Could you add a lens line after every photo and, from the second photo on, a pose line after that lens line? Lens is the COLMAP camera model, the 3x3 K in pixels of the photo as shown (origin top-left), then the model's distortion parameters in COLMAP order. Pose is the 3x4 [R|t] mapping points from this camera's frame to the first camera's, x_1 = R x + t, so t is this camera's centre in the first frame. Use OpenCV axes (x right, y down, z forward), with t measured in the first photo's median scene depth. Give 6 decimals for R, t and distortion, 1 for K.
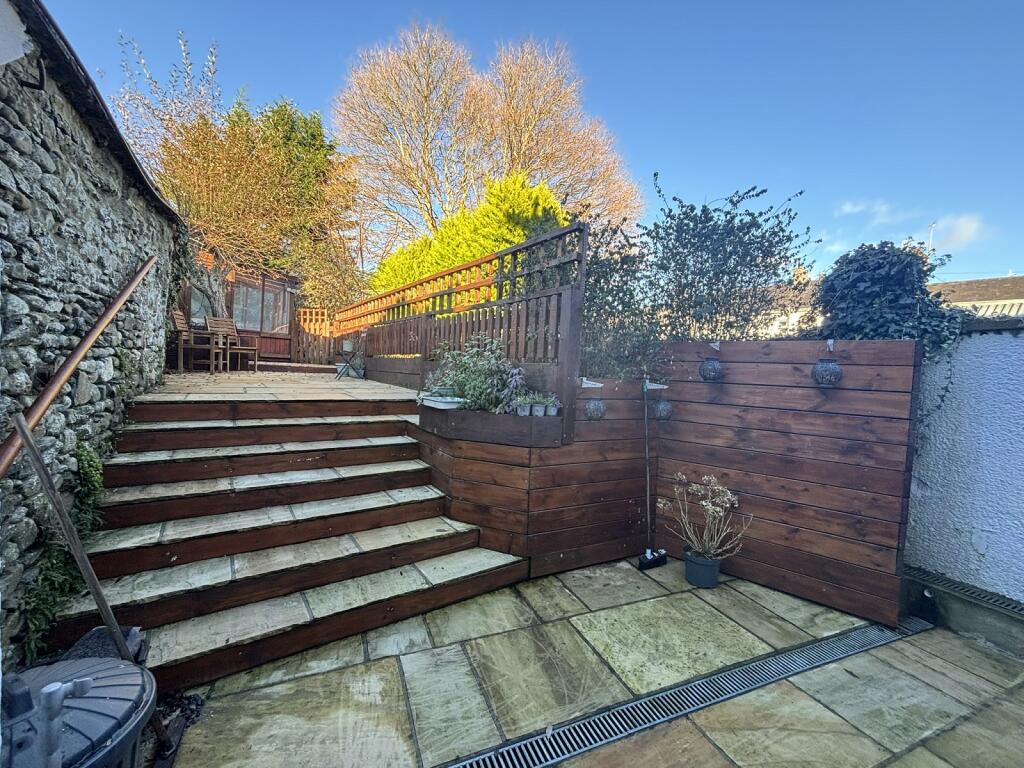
lens RADIAL K [[430.6, 0, 512.0], [0, 430.6, 384.0], [0, 0, 1]] dist [-0.001847, -0.000097]
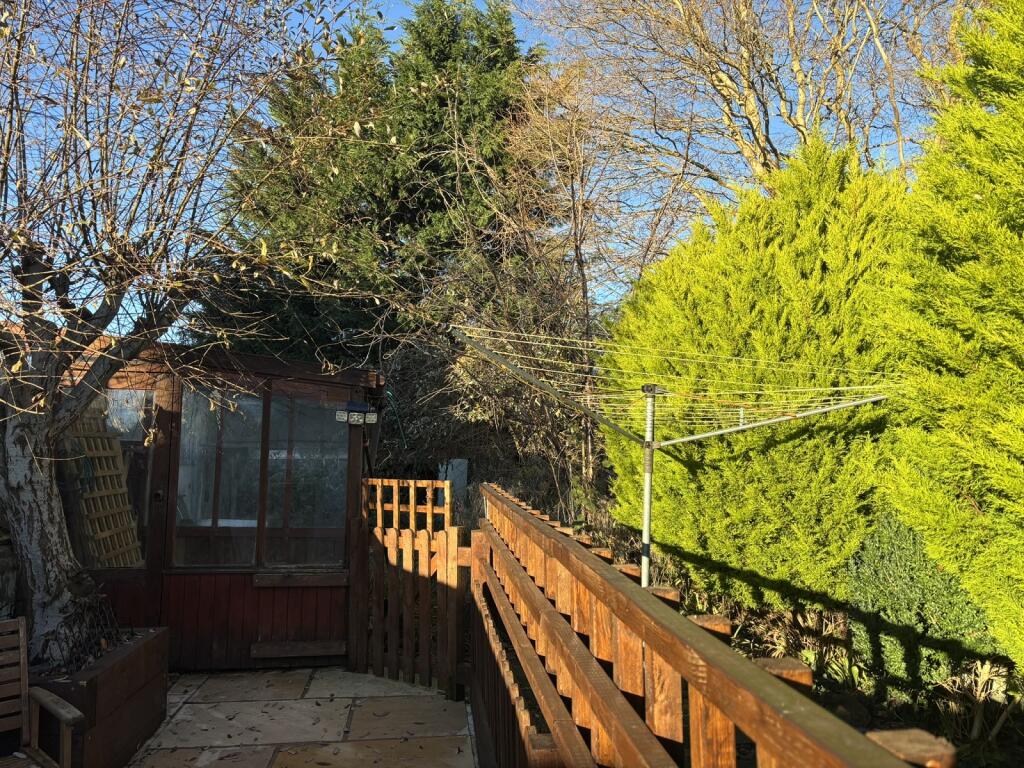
lens RADIAL K [[774.9, 0, 503.4], [0, 774.9, 390.5], [0, 0, 1]] dist [0.092584, -0.131248]
pose [[0.882794, -0.081057, -0.462715, -0.171304], [0.022311, 0.991124, -0.131056, -0.163653], [0.469231, 0.105371, 0.876766, 0.581188]]
